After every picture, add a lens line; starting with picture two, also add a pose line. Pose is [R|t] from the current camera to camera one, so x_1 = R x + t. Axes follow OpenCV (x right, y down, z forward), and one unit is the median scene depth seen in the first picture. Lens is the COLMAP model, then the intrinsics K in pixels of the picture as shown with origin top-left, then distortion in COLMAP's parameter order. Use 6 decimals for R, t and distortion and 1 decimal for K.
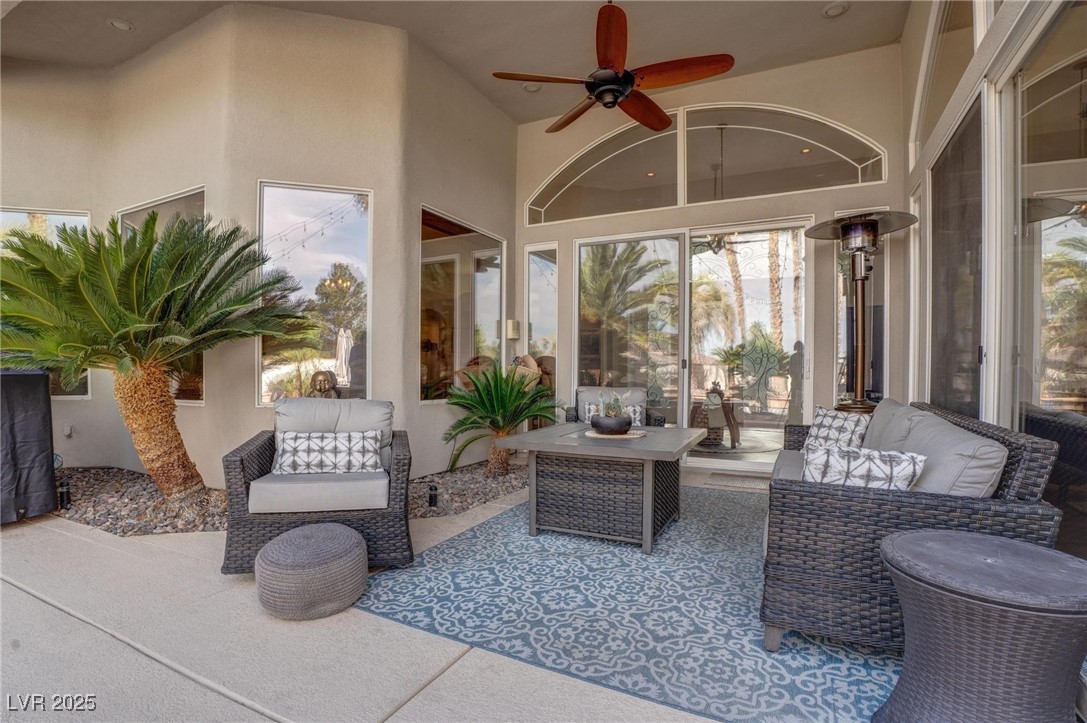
lens RADIAL K [[515.2, 0, 544.9], [0, 515.2, 382.3], [0, 0, 1]] dist [-0.060740, 0.000590]
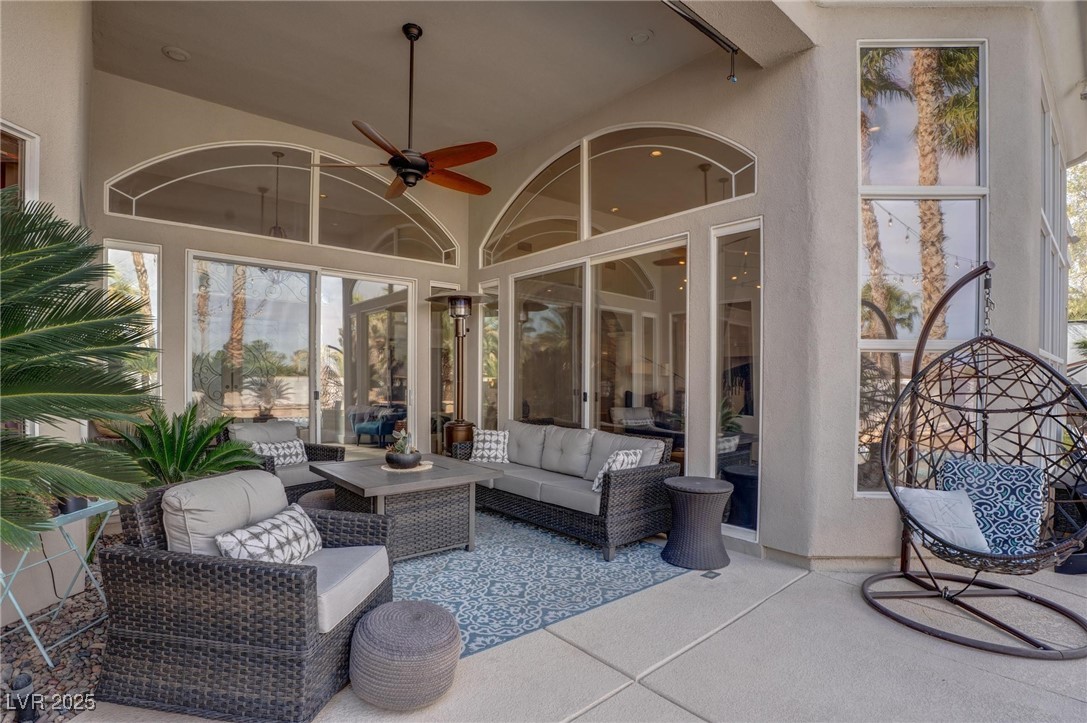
lens RADIAL K [[515.2, 0, 544.9], [0, 515.2, 382.3], [0, 0, 1]] dist [-0.060740, 0.000590]
pose [[0.390328, -0.004623, 0.920664, -0.959779], [0.014162, 0.999899, -0.000983, -0.102144], [-0.920567, 0.013422, 0.390354, 0.297325]]
